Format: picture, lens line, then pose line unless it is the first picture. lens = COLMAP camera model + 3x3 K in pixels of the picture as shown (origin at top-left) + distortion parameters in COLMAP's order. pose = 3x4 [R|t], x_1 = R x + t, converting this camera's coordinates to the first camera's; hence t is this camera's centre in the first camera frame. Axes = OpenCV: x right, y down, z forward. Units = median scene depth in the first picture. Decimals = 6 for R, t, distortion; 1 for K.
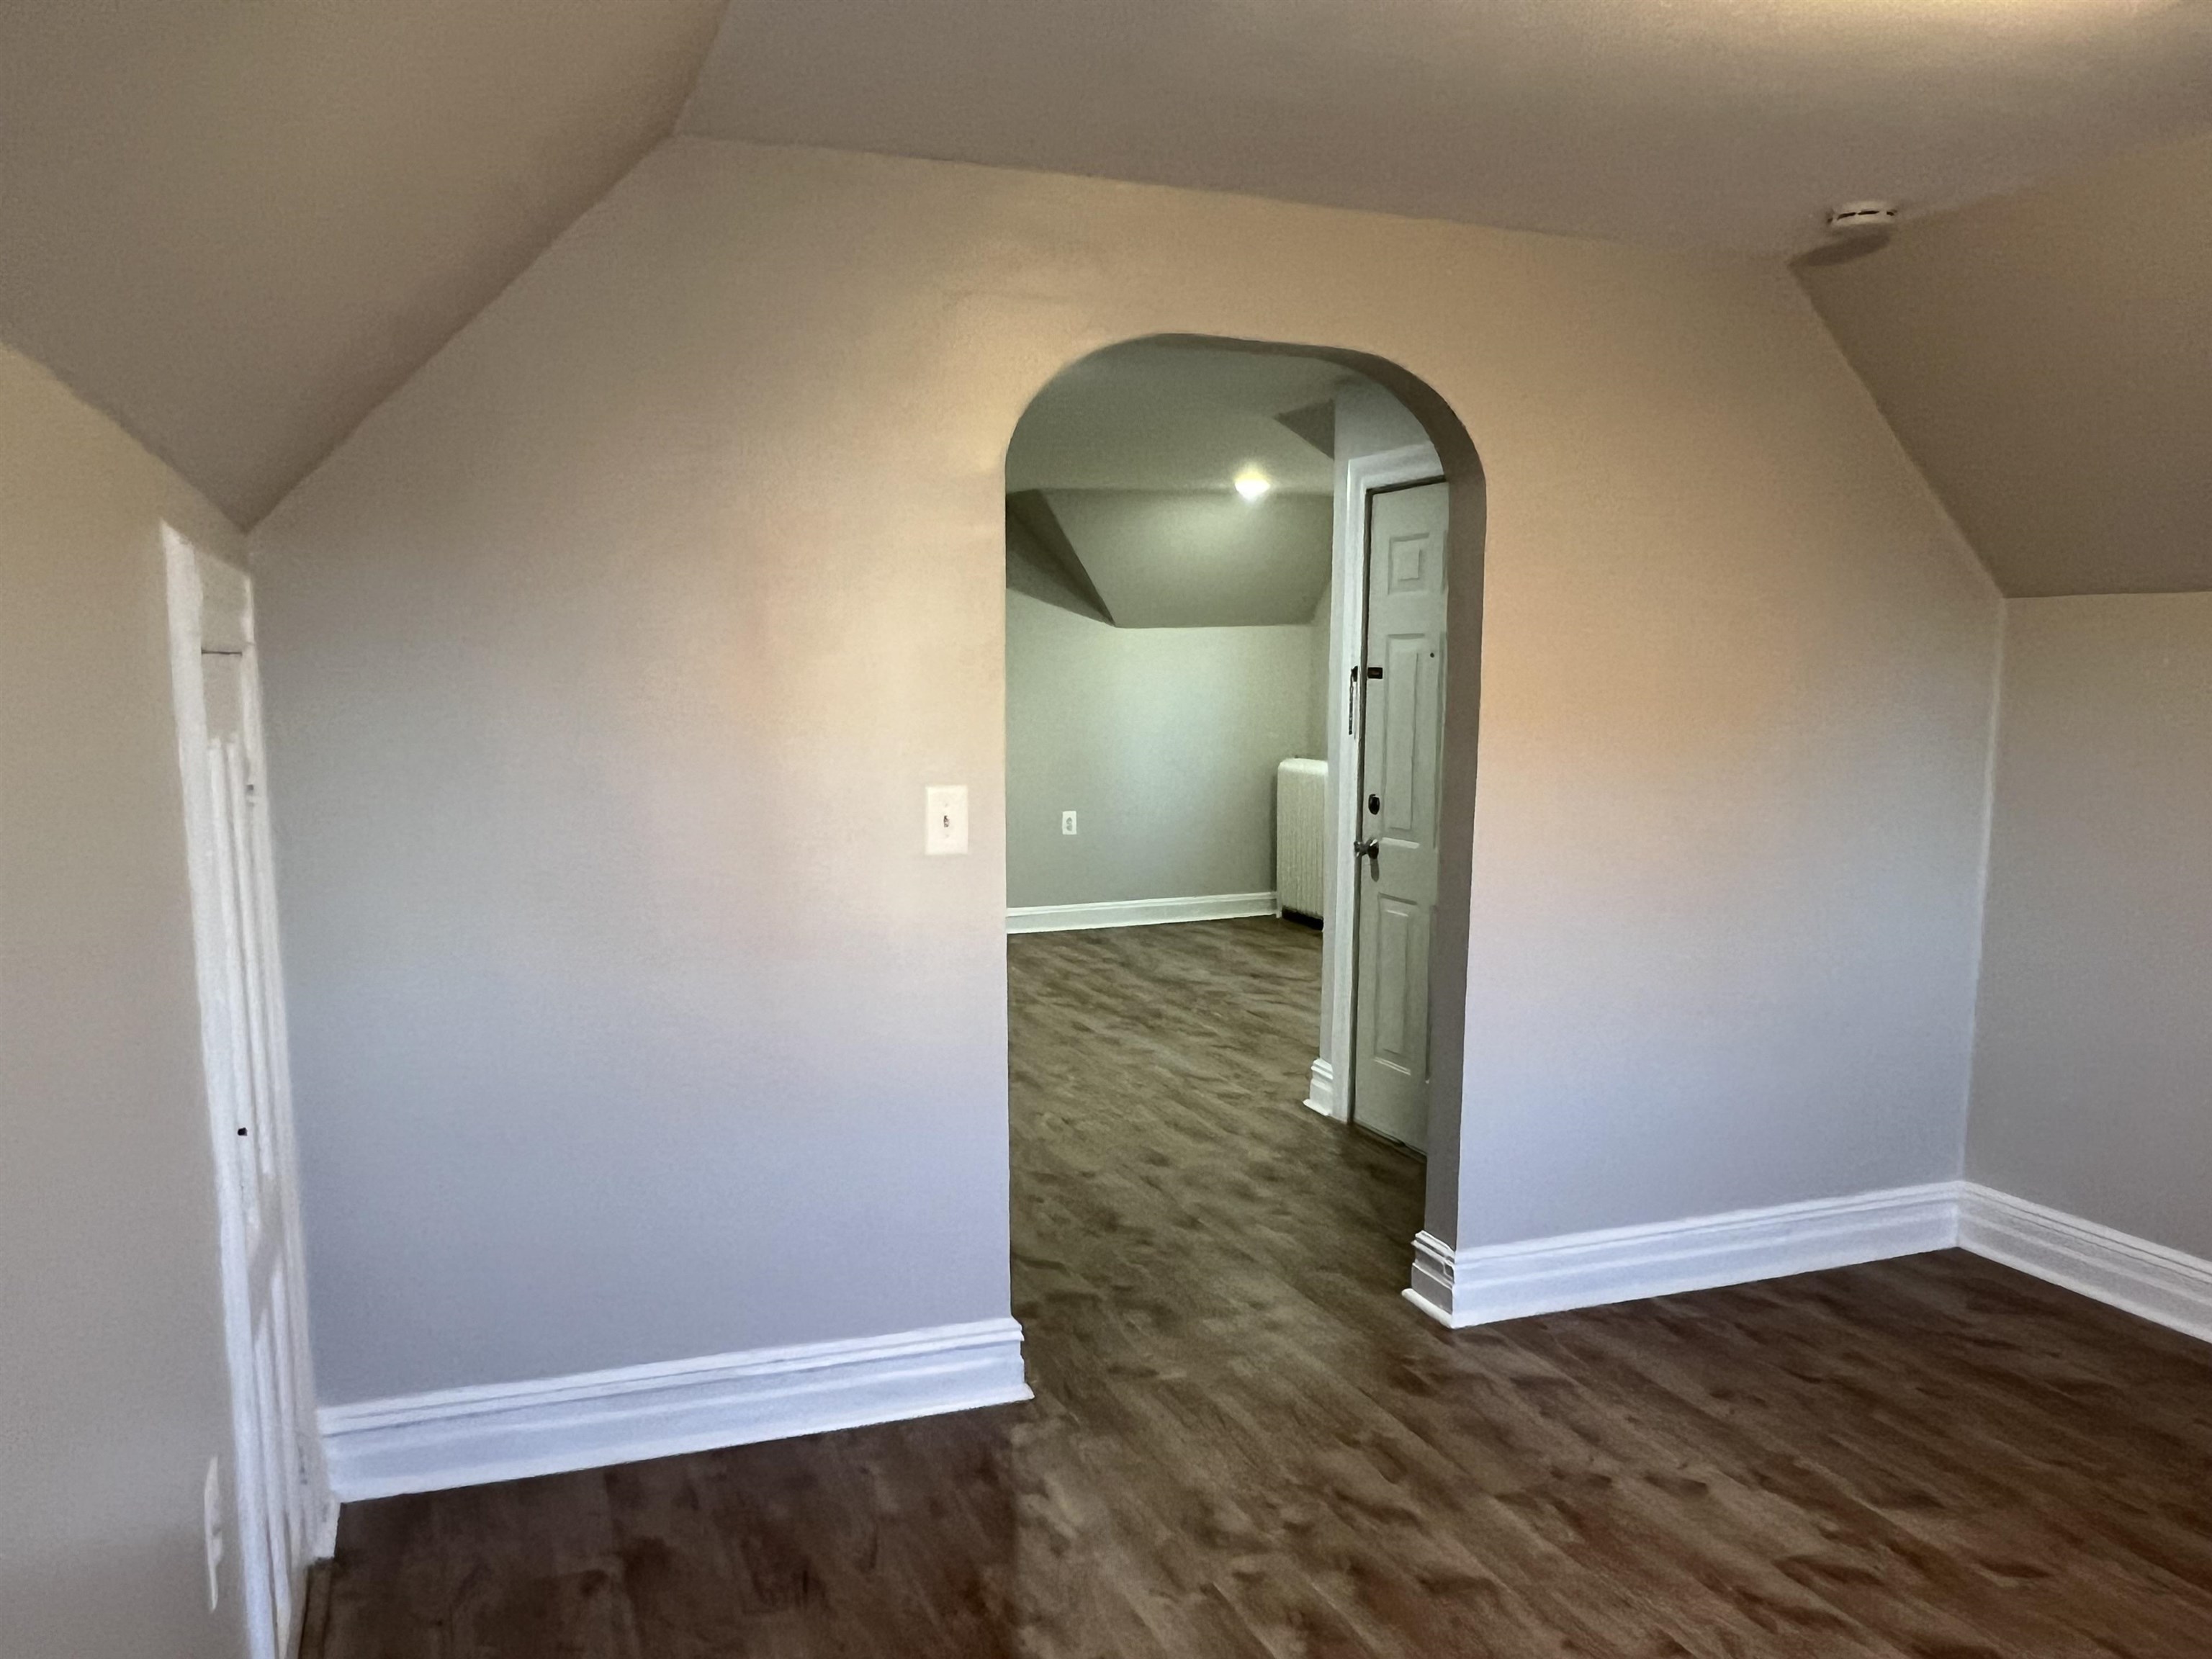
lens RADIAL K [[1672.4, 0, 1089.0], [0, 1672.4, 887.0], [0, 0, 1]] dist [0.060465, -0.055124]
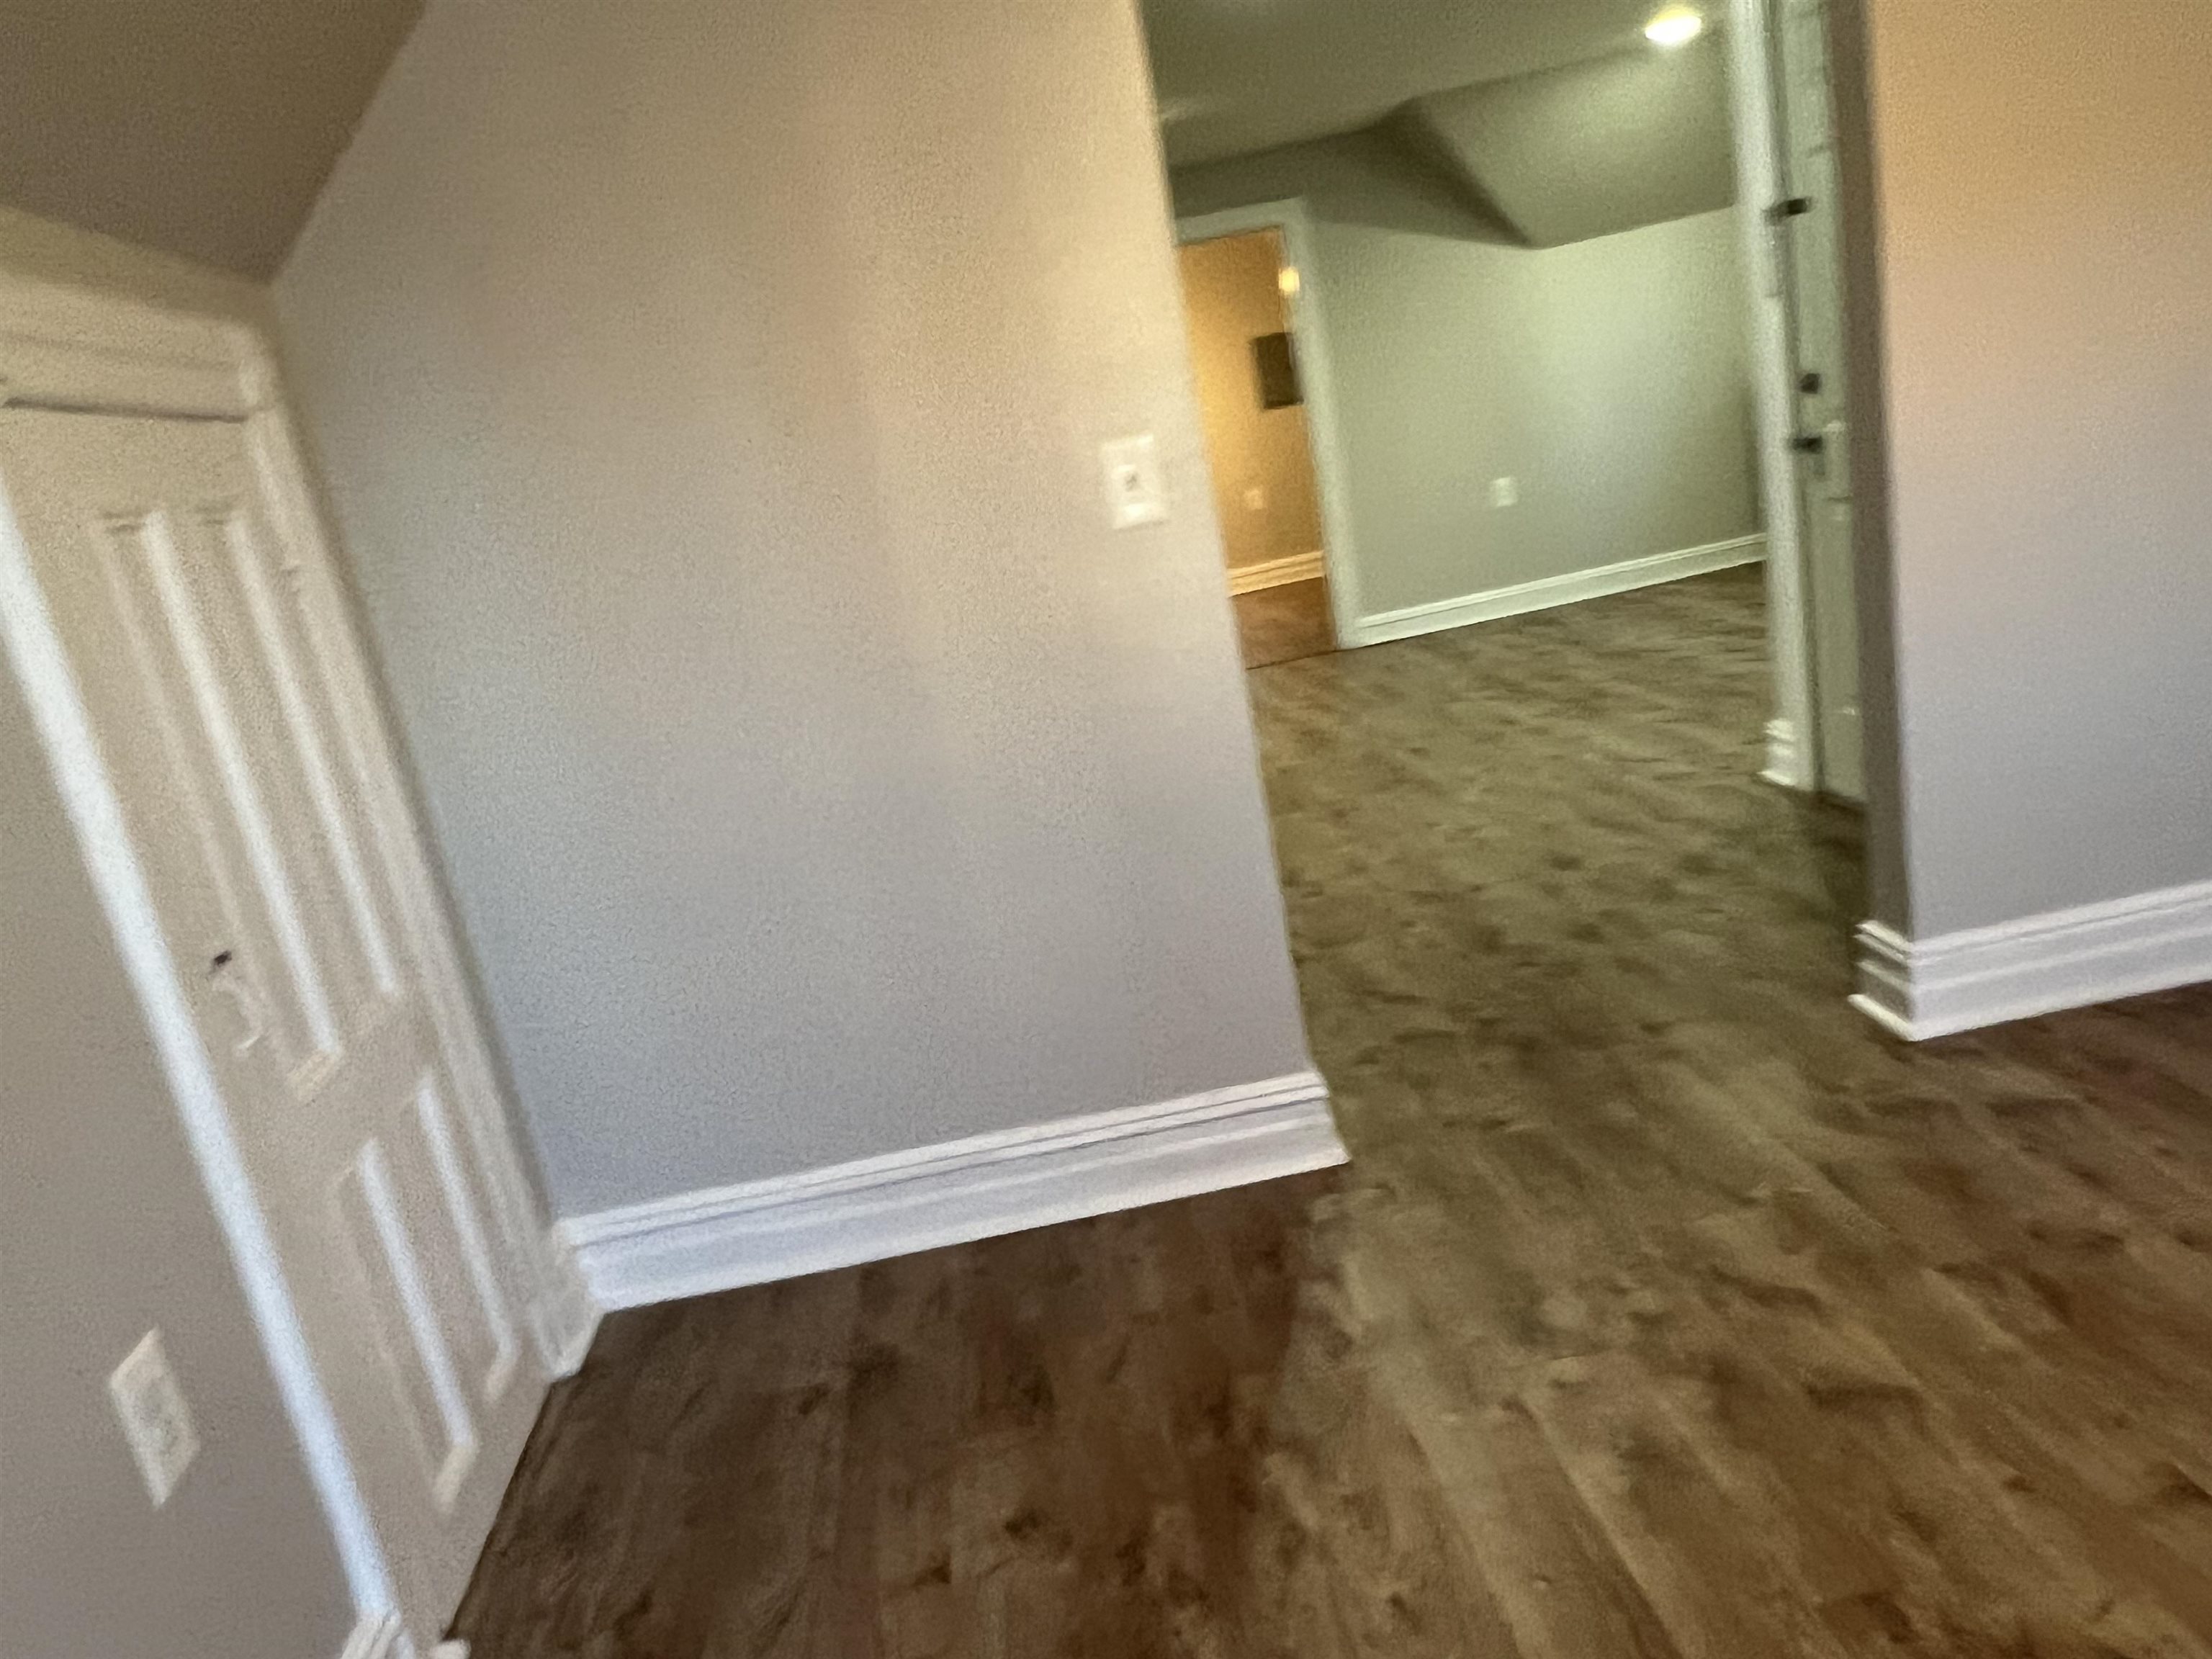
lens RADIAL K [[1672.4, 0, 1109.7], [0, 1672.4, 886.6], [0, 0, 1]] dist [0.060465, -0.055124]
pose [[0.945038, -0.102106, -0.310609, 0.096331], [0.150596, 0.979152, 0.136317, 0.027517], [0.290215, -0.175602, 0.940712, 0.150162]]
